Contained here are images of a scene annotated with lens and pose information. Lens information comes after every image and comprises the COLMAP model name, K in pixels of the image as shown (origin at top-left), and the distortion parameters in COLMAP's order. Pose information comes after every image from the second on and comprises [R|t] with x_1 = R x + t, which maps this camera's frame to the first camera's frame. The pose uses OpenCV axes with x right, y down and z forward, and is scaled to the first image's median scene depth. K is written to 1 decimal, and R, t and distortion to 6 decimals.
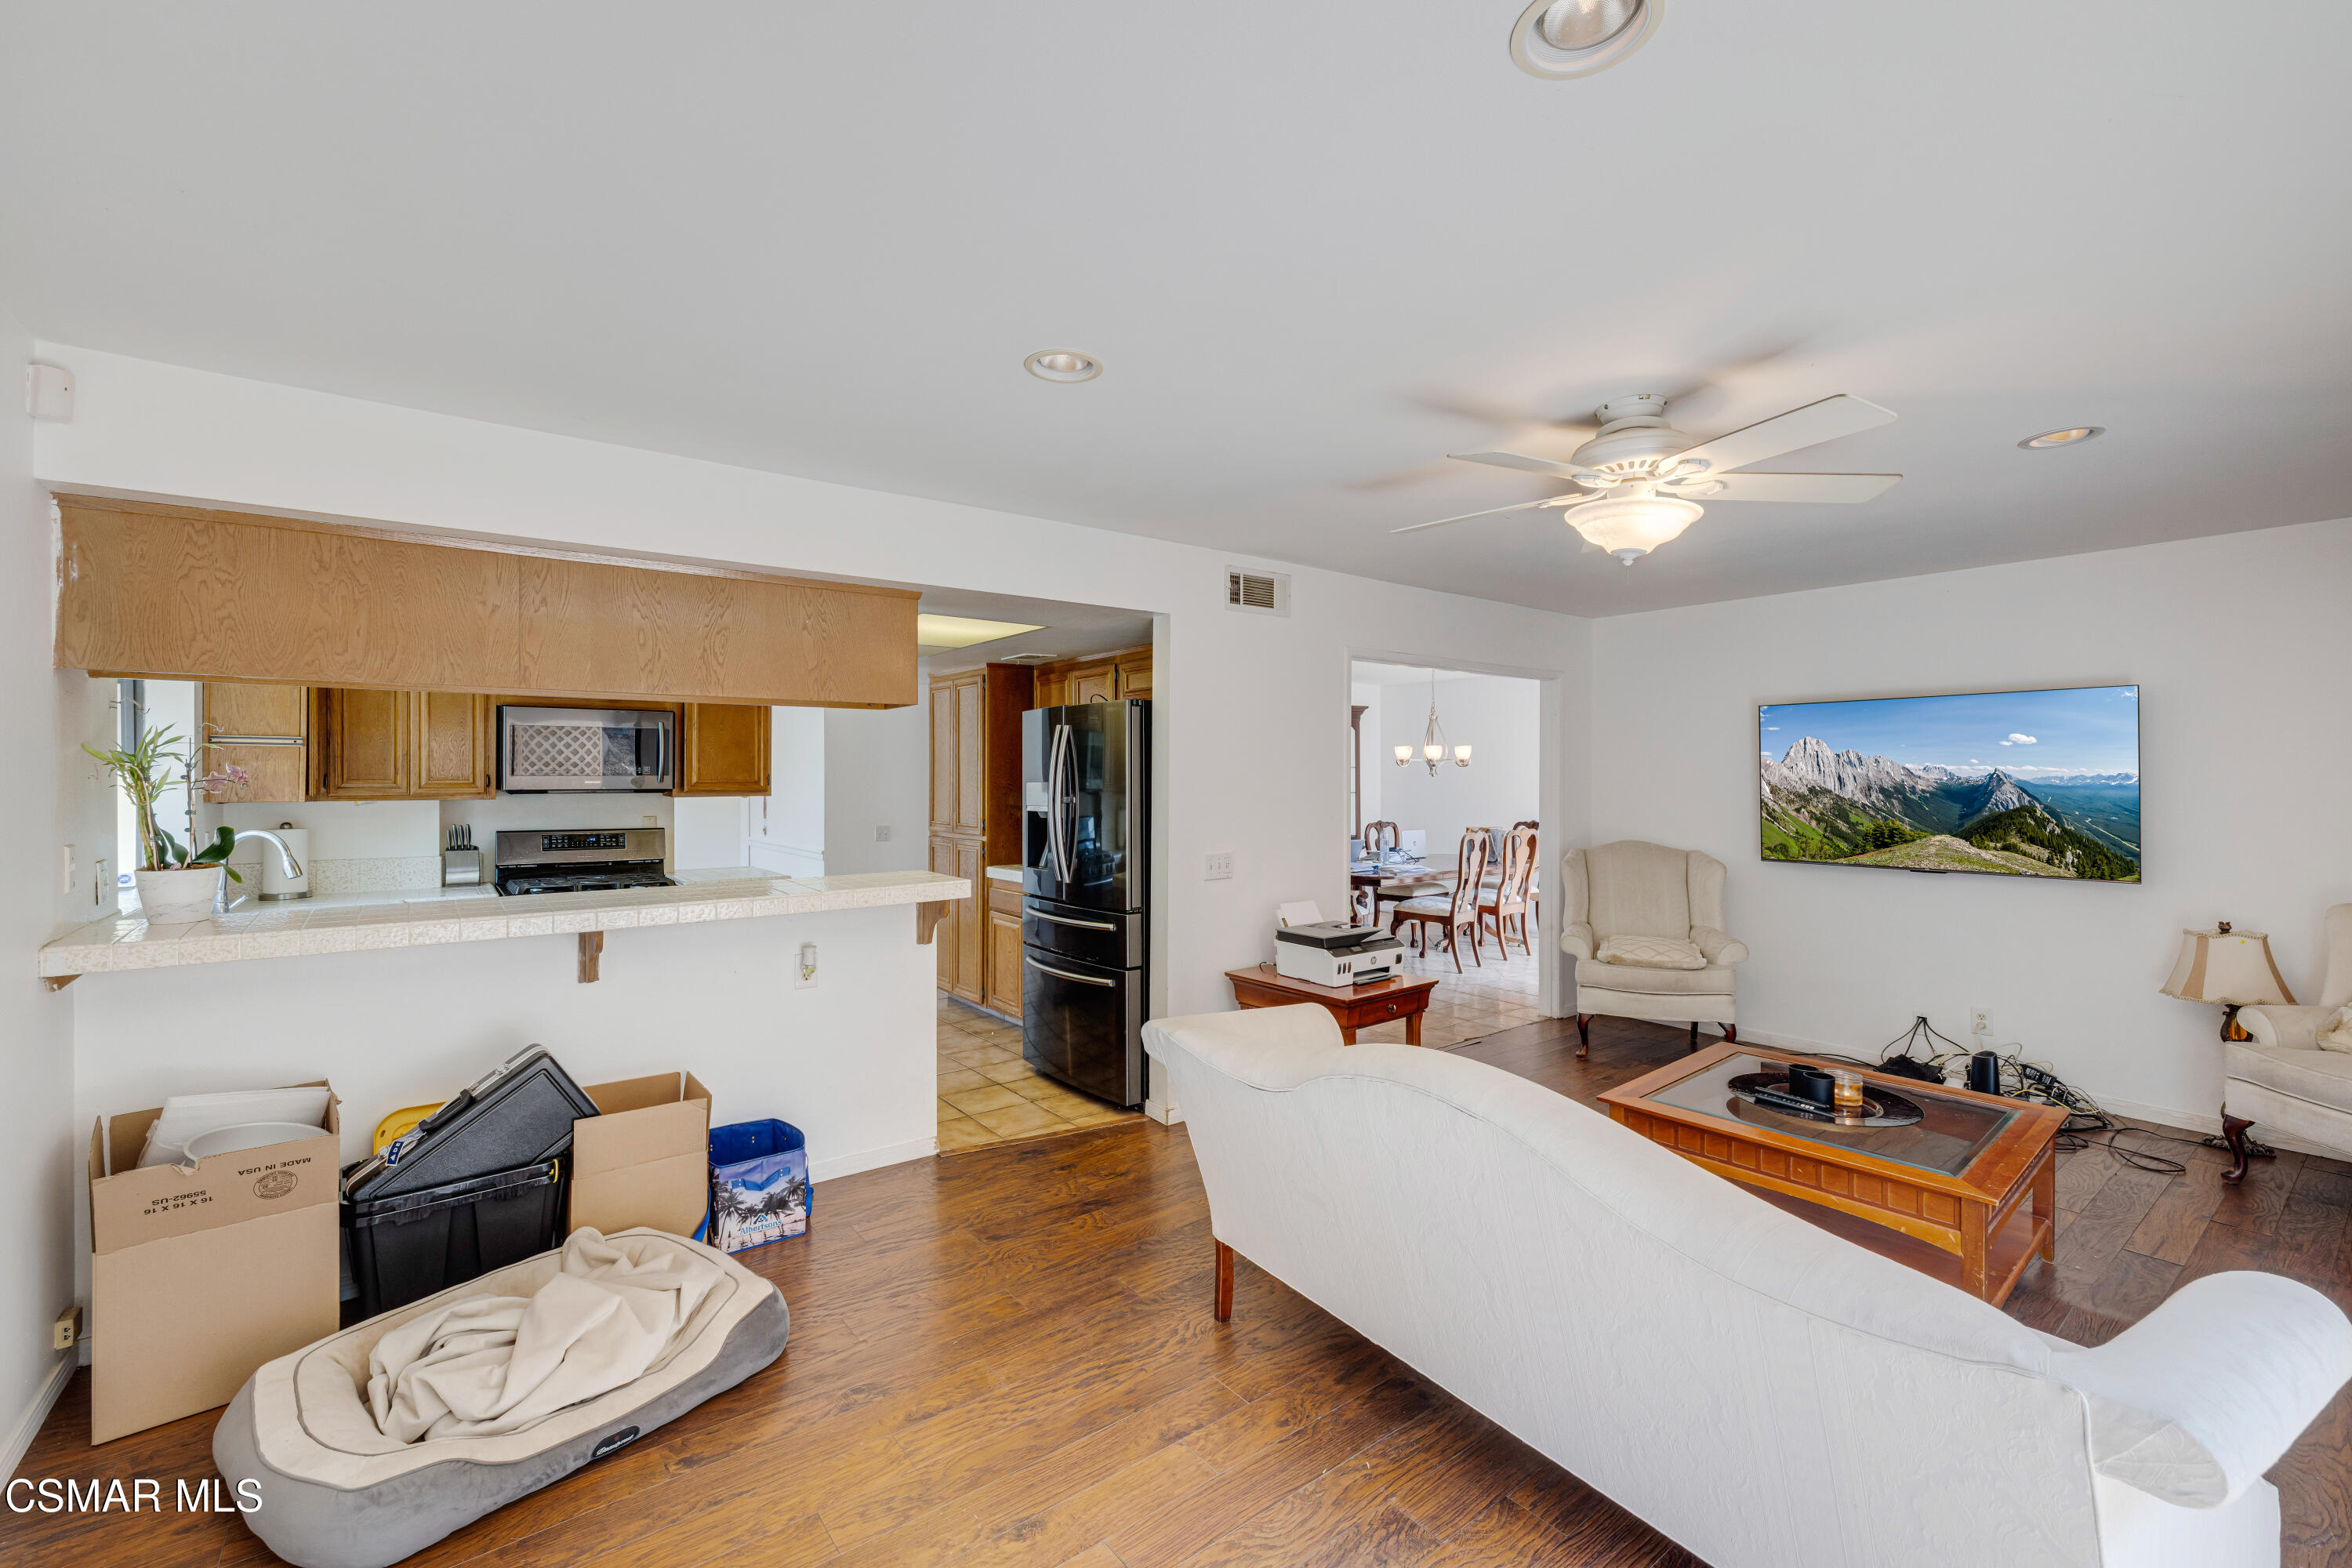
lens RADIAL K [[998.9, 0, 1120.3], [0, 998.9, 789.8], [0, 0, 1]] dist [0.010816, -0.000229]
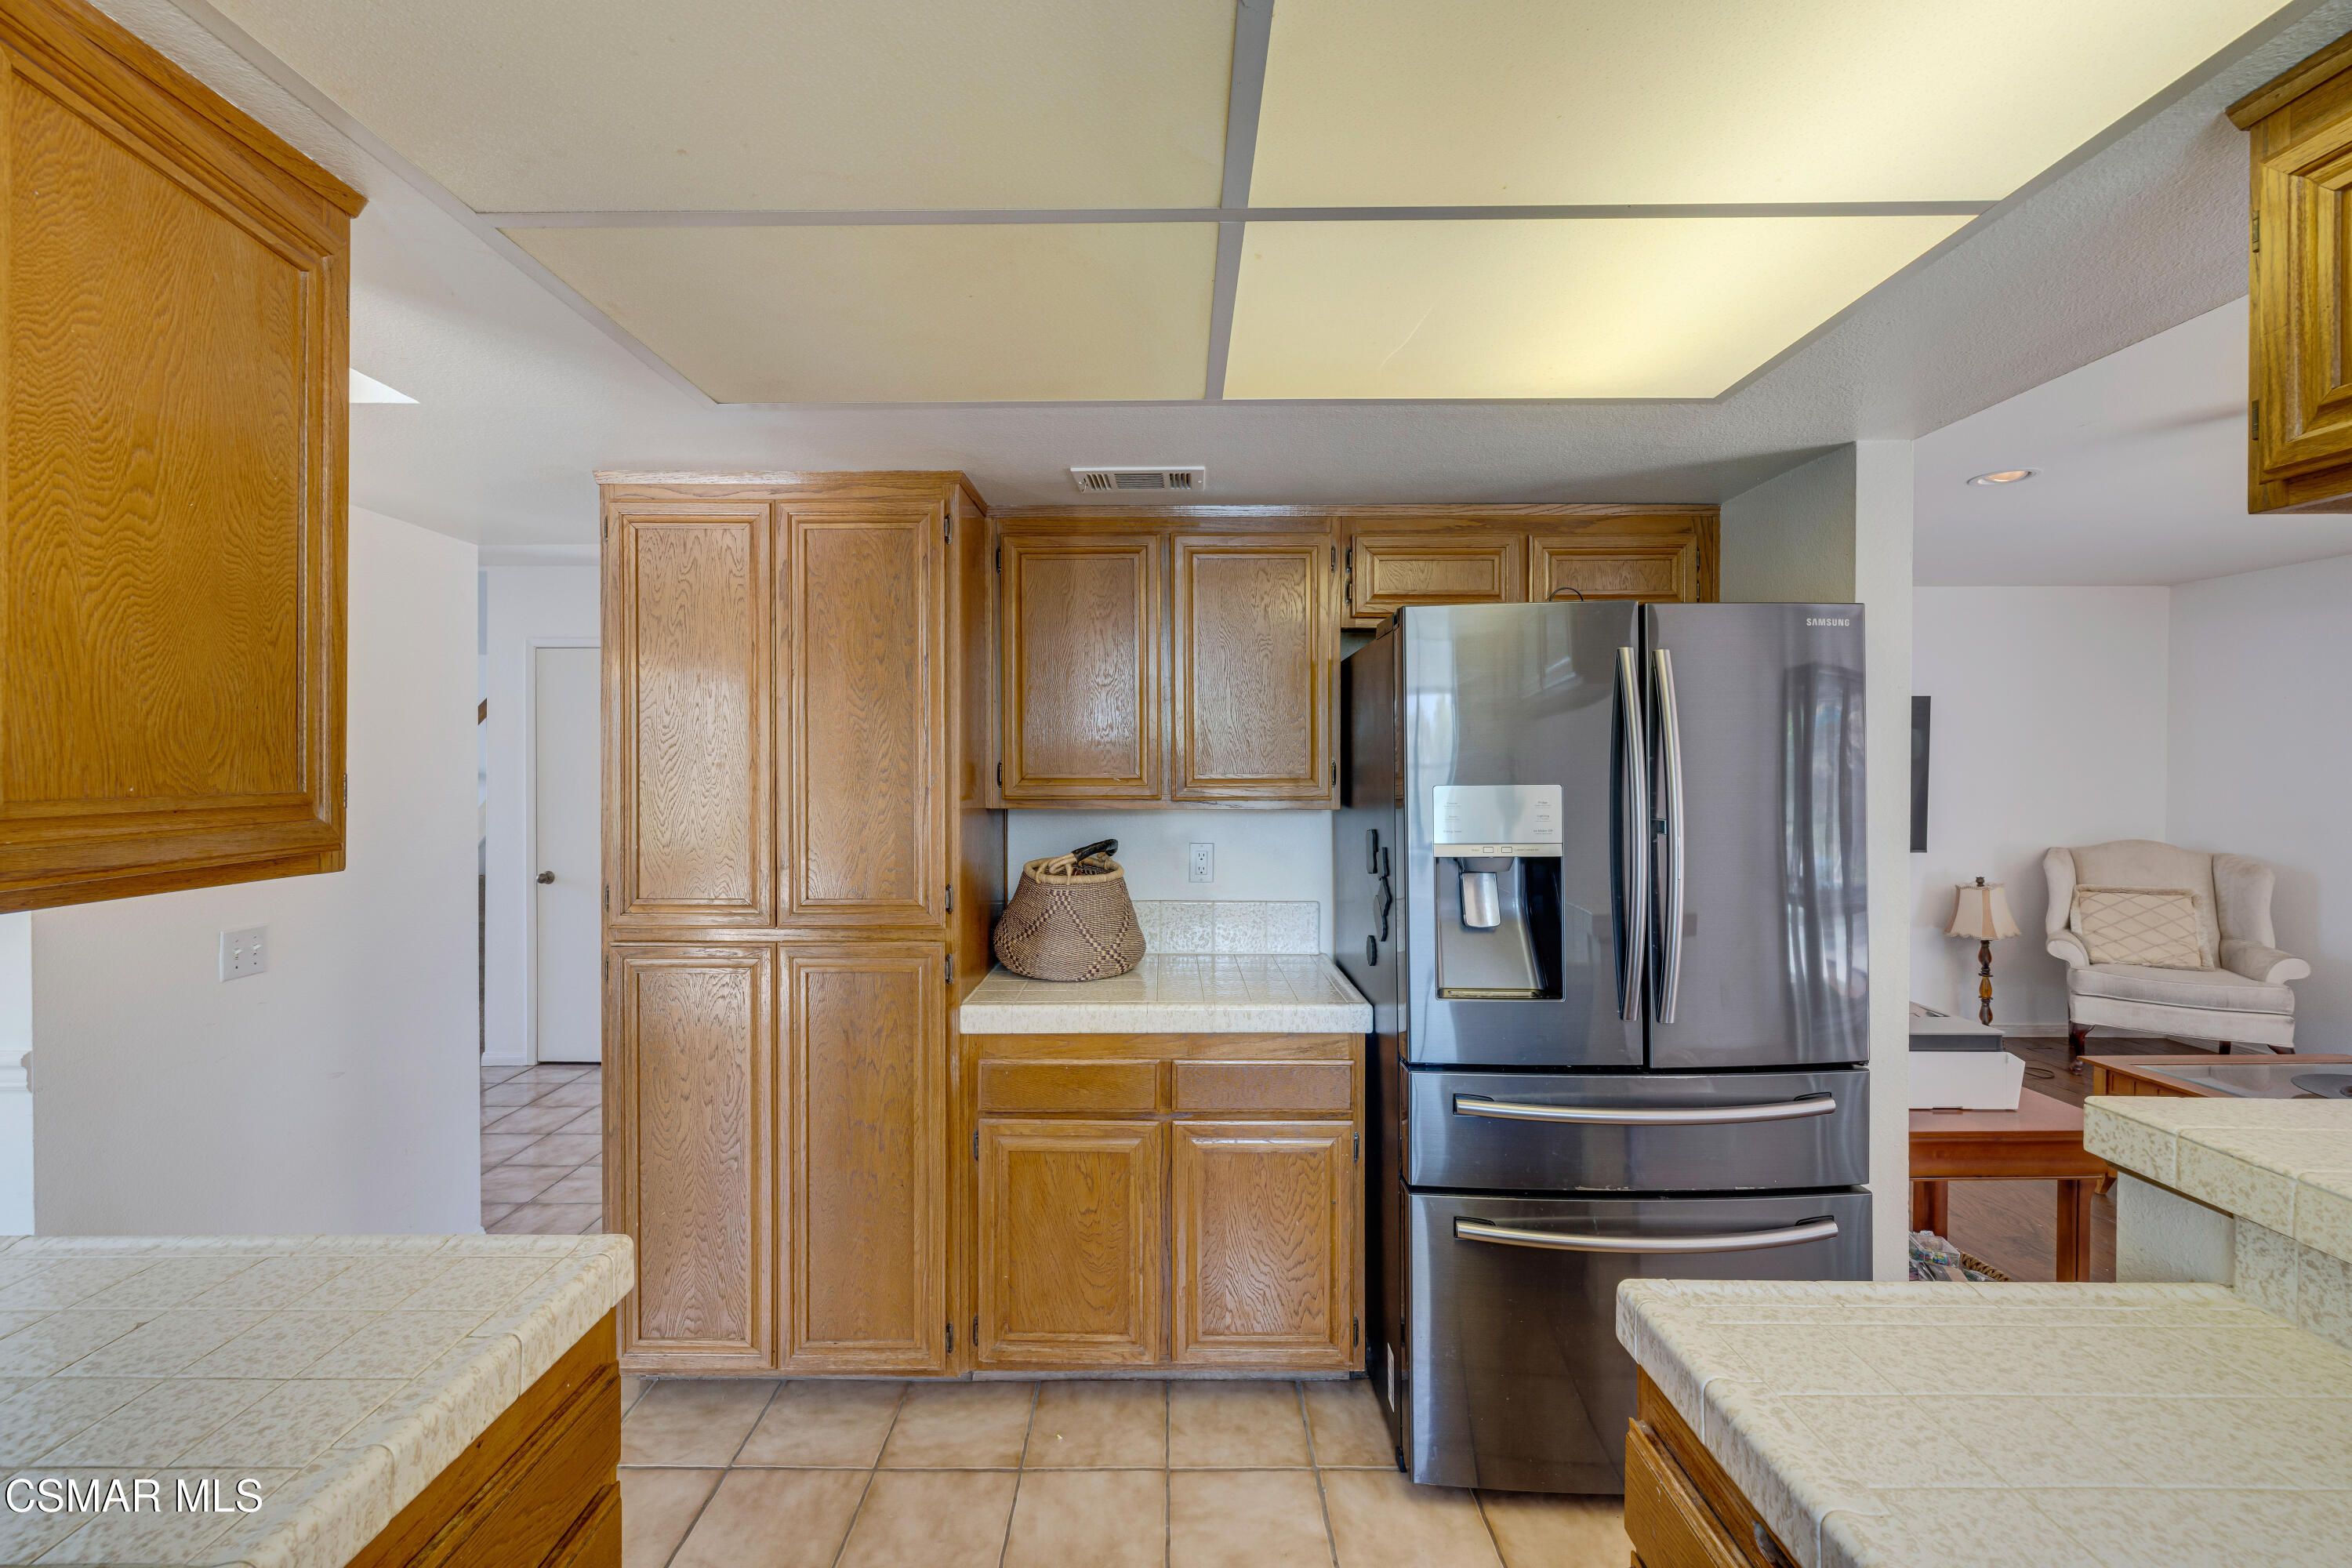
lens RADIAL K [[998.9, 0, 1190.6], [0, 998.9, 772.0], [0, 0, 1]] dist [0.010816, -0.000229]
pose [[0.589526, -0.003663, 0.807741, -0.512280], [0.014547, 0.999876, -0.006083, -0.011853], [-0.807618, 0.015336, 0.589506, 0.916119]]
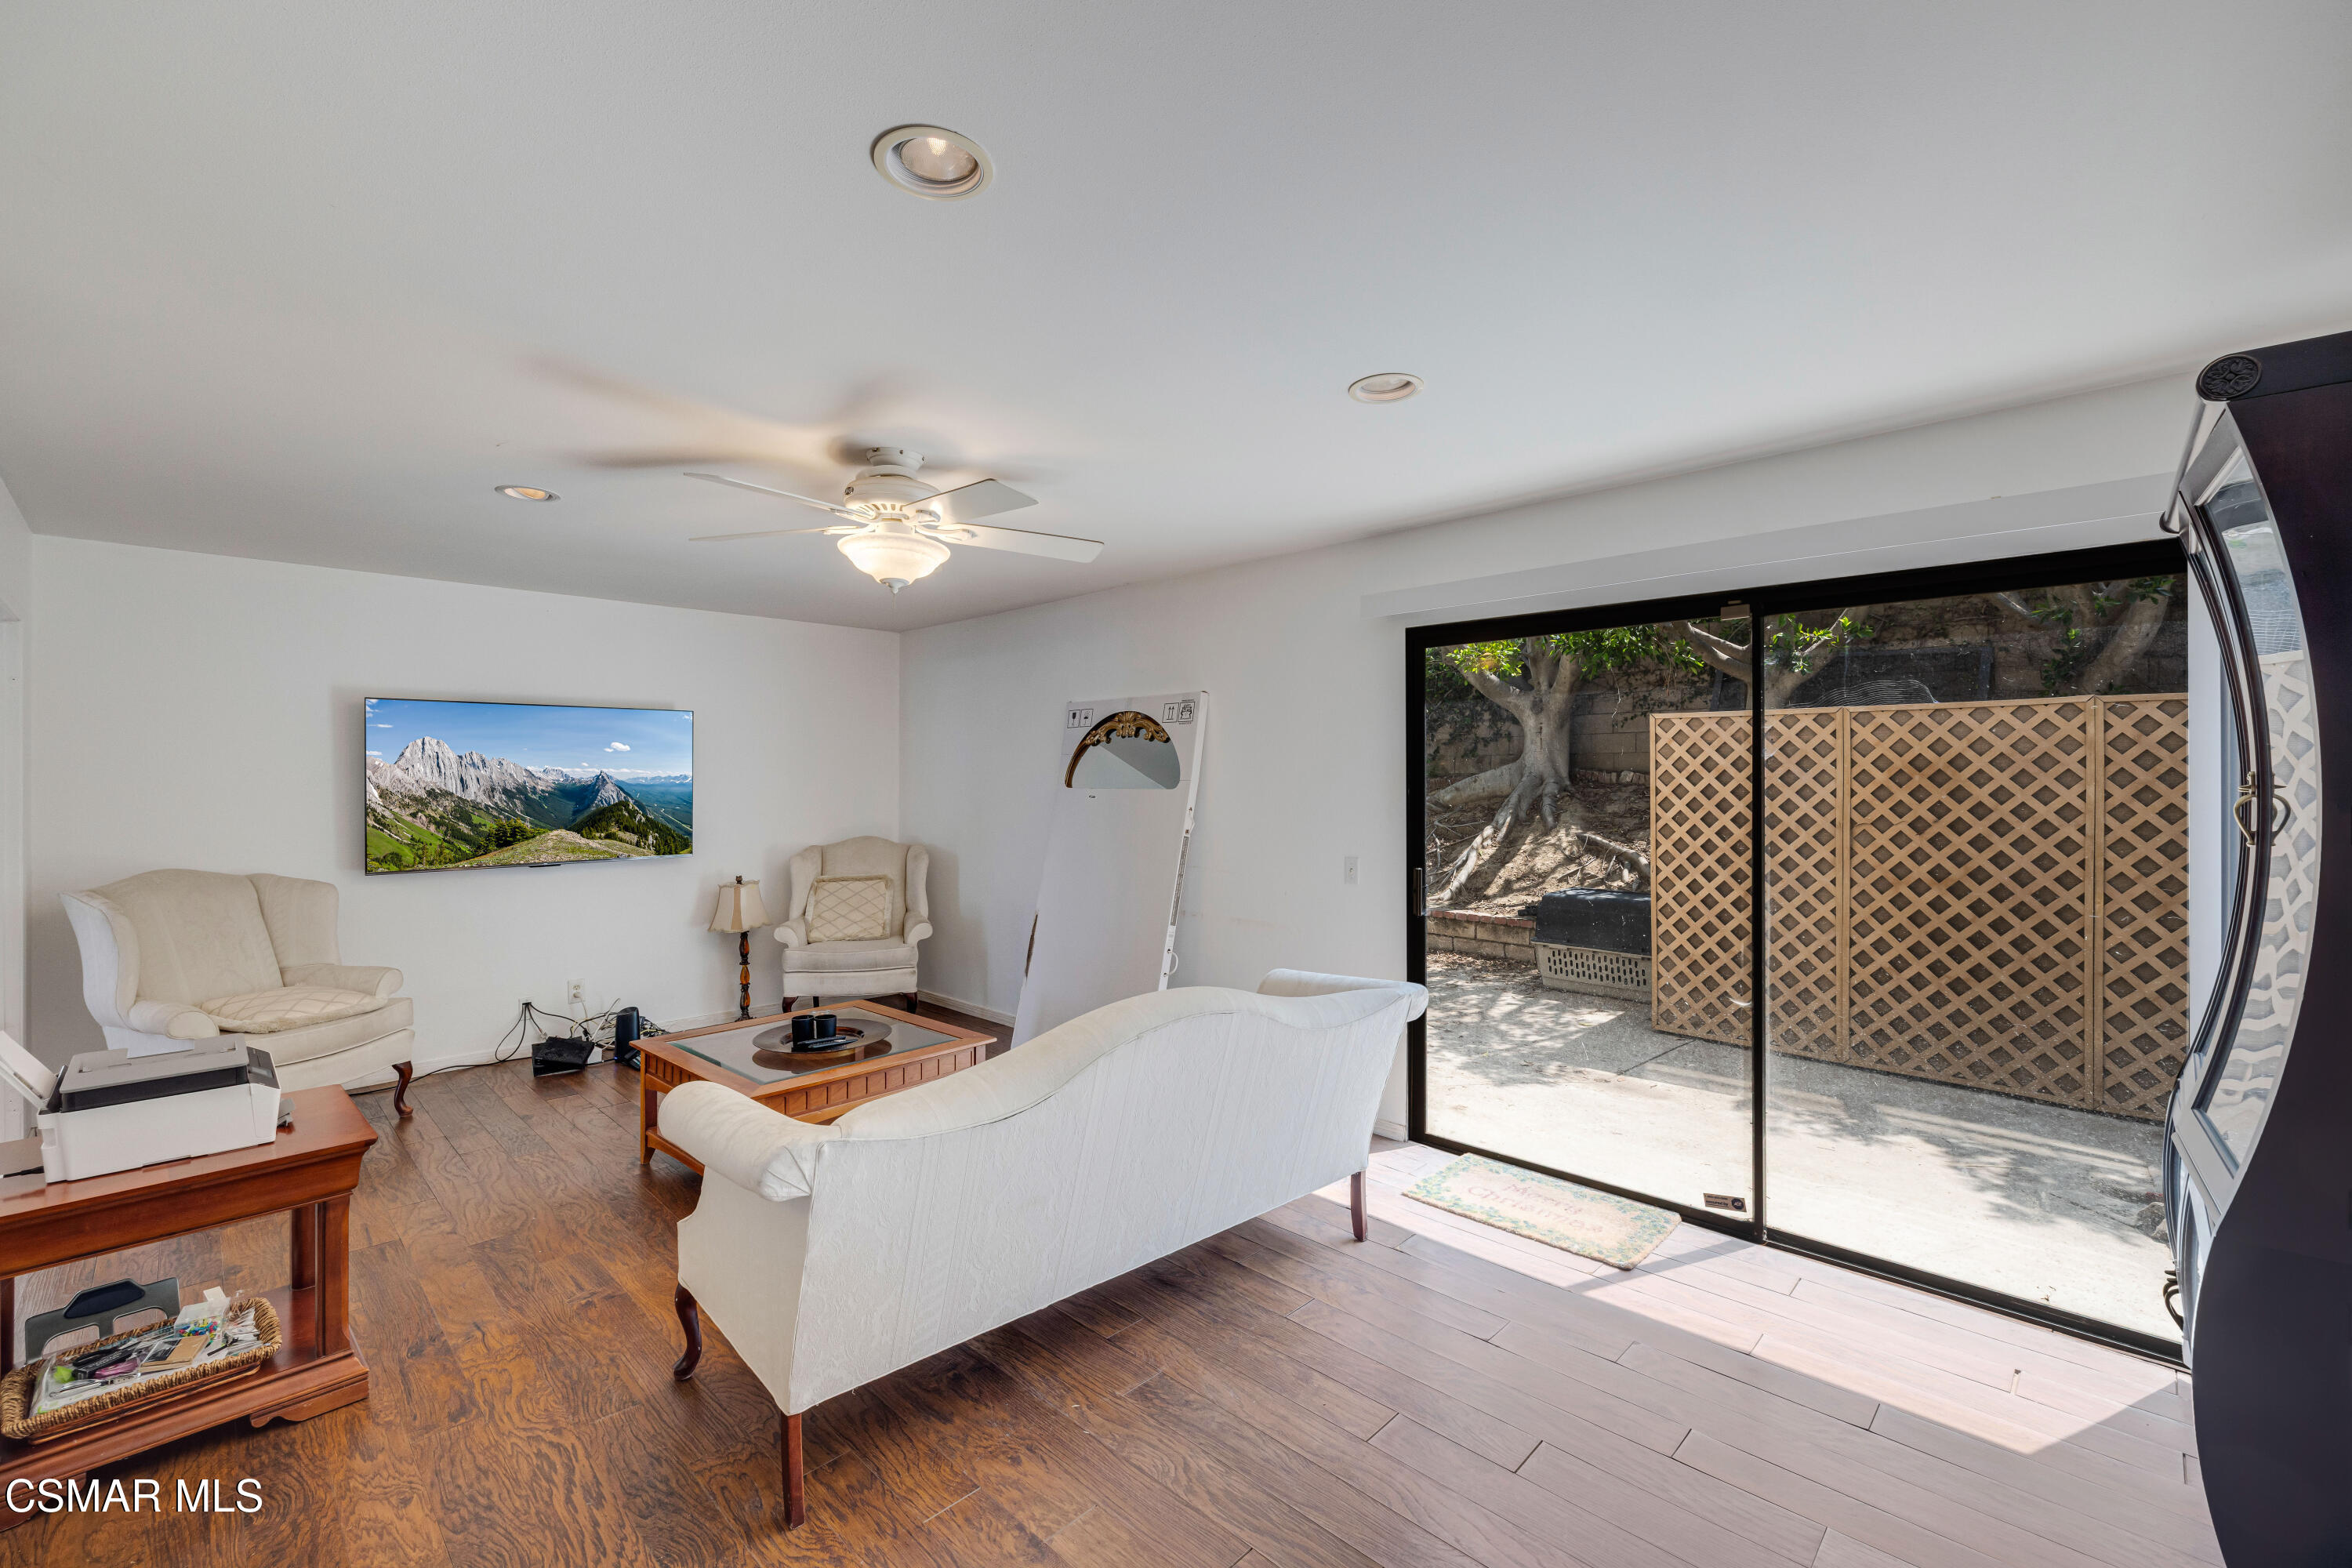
lens RADIAL K [[998.9, 0, 1187.8], [0, 998.9, 782.3], [0, 0, 1]] dist [0.010816, -0.000229]
pose [[-0.179783, -0.004906, 0.983694, -0.393016], [0.020700, 0.999747, 0.008769, -0.003343], [-0.983488, 0.021939, -0.179636, 0.497264]]
